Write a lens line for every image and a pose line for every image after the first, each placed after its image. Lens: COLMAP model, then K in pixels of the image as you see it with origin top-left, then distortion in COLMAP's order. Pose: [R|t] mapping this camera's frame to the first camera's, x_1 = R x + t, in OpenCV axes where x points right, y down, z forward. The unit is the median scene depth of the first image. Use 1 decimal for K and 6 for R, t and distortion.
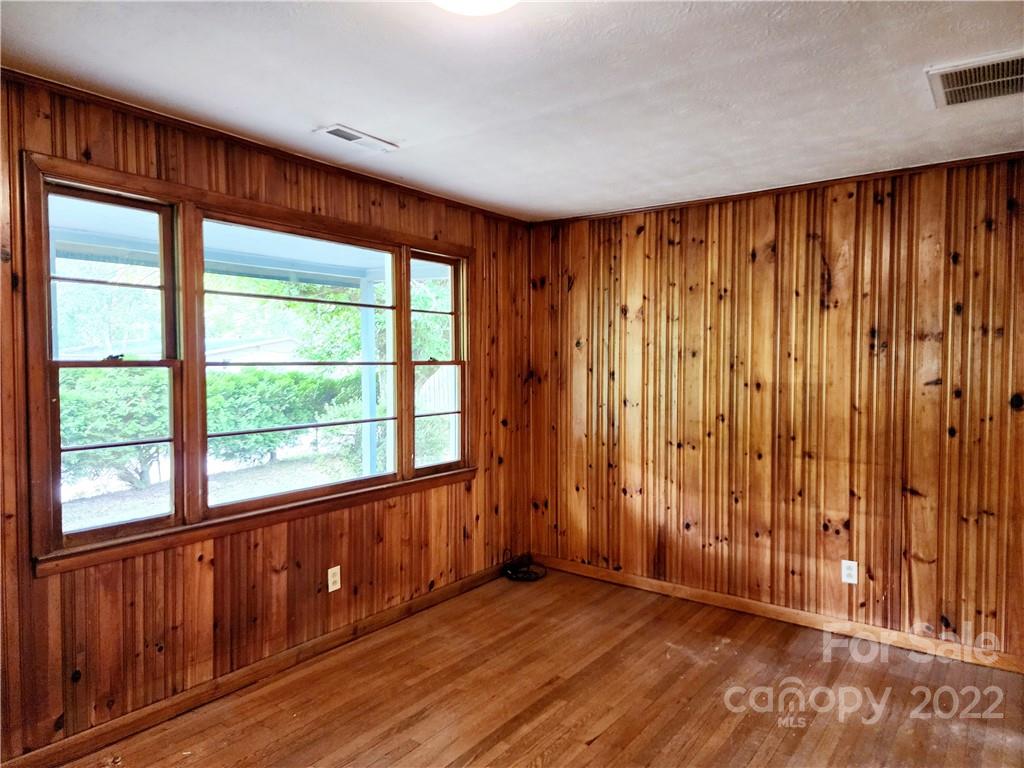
lens RADIAL K [[689.1, 0, 509.5], [0, 689.1, 381.1], [0, 0, 1]] dist [0.074953, -0.073451]
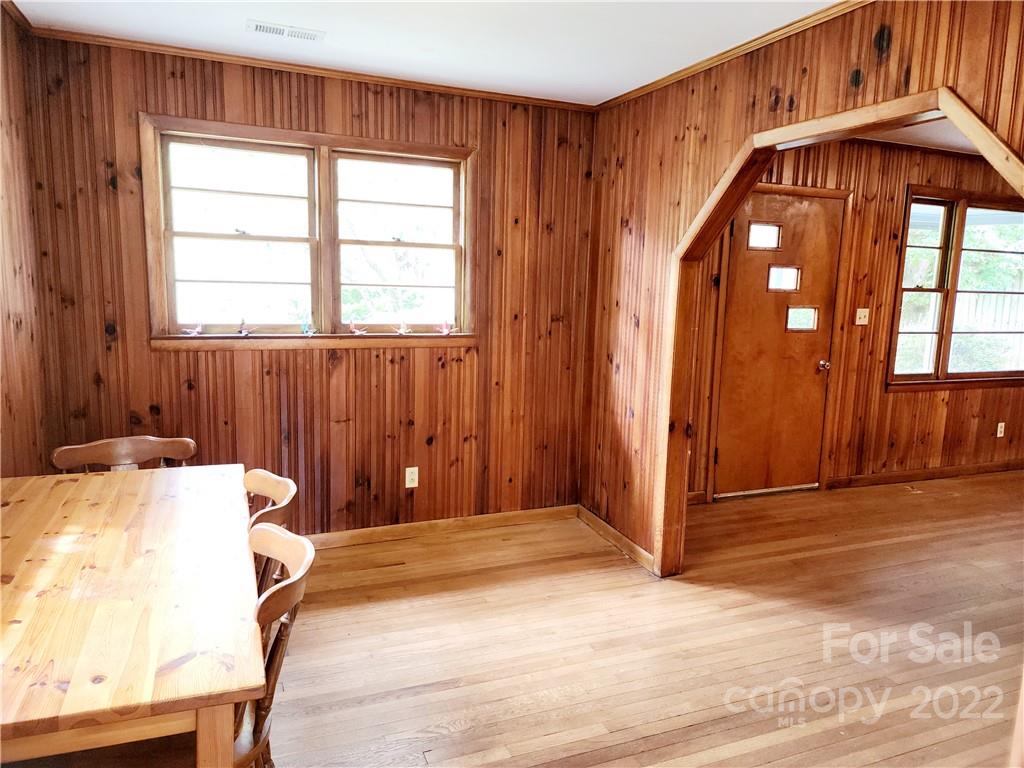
lens RADIAL K [[689.1, 0, 509.5], [0, 689.1, 381.1], [0, 0, 1]] dist [0.074953, -0.073451]
pose [[0.846884, 0.098975, -0.522486, -0.444944], [-0.044103, 0.992214, 0.116470, 0.043480], [0.529945, -0.075594, 0.844656, -1.116008]]
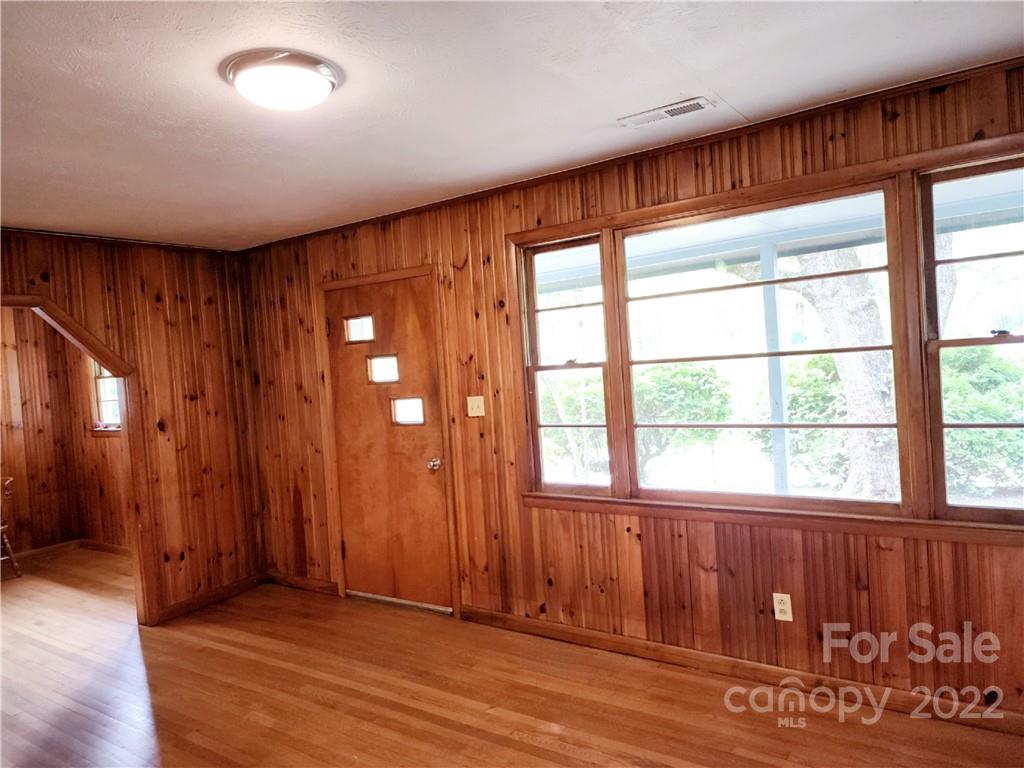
lens RADIAL K [[689.1, 0, 509.5], [0, 689.1, 381.1], [0, 0, 1]] dist [0.074953, -0.073451]
pose [[0.017112, 0.019598, -0.999661, 0.703555], [0.034597, 0.999198, 0.020182, -0.025034], [0.999255, -0.034931, 0.016420, 0.783776]]
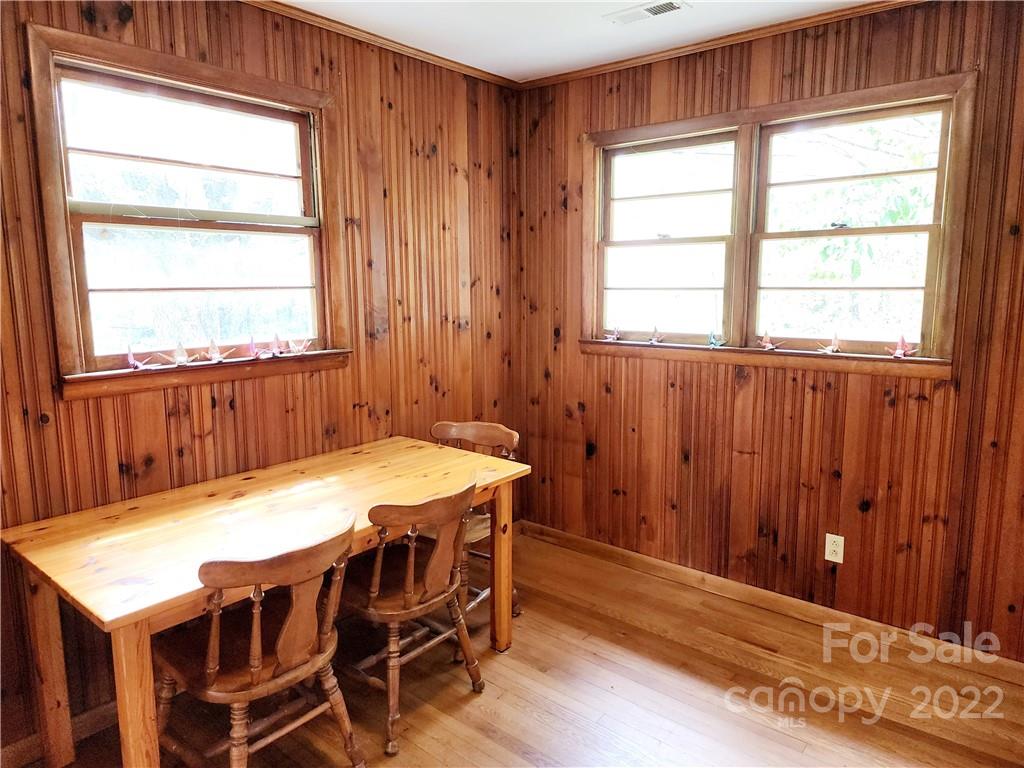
lens RADIAL K [[689.1, 0, 509.5], [0, 689.1, 381.1], [0, 0, 1]] dist [0.074953, -0.073451]
pose [[-0.073479, 0.148205, -0.986223, -0.310376], [-0.027536, 0.988218, 0.150557, 0.021309], [0.996917, 0.038220, -0.068533, -0.523192]]
